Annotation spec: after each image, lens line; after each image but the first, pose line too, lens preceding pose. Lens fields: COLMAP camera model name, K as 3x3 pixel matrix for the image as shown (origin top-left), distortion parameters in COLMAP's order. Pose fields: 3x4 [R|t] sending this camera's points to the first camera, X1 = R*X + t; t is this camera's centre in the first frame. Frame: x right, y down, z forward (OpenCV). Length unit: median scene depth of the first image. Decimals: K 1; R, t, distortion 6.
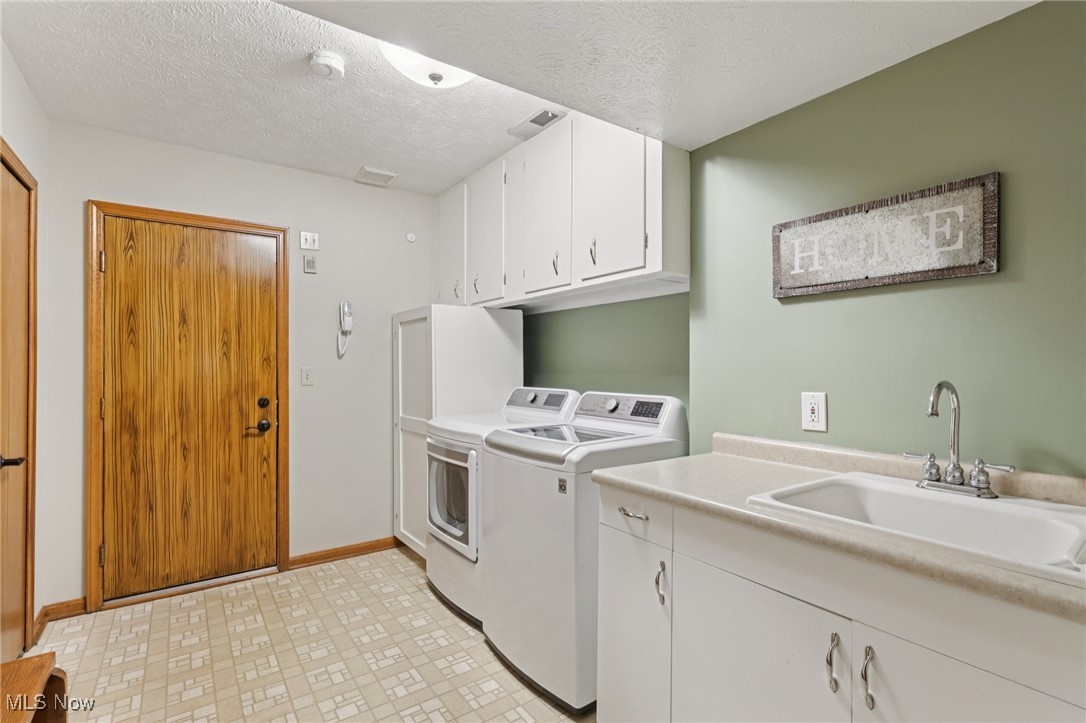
lens RADIAL K [[510.8, 0, 540.8], [0, 510.8, 361.4], [0, 0, 1]] dist [-0.001443, -0.000518]
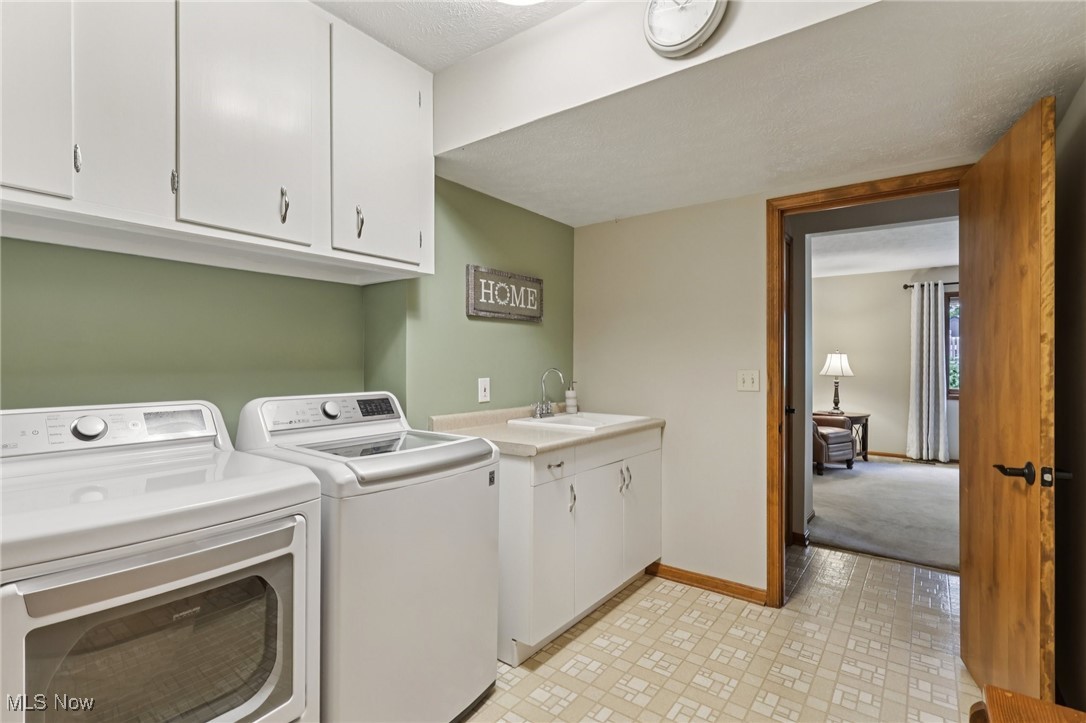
lens RADIAL K [[510.8, 0, 540.8], [0, 510.8, 361.4], [0, 0, 1]] dist [-0.001443, -0.000518]
pose [[-0.302783, 0.002810, 0.953055, -1.042393], [-0.007811, 0.999955, -0.005430, 0.015651], [-0.953027, -0.009088, -0.302747, 1.316993]]
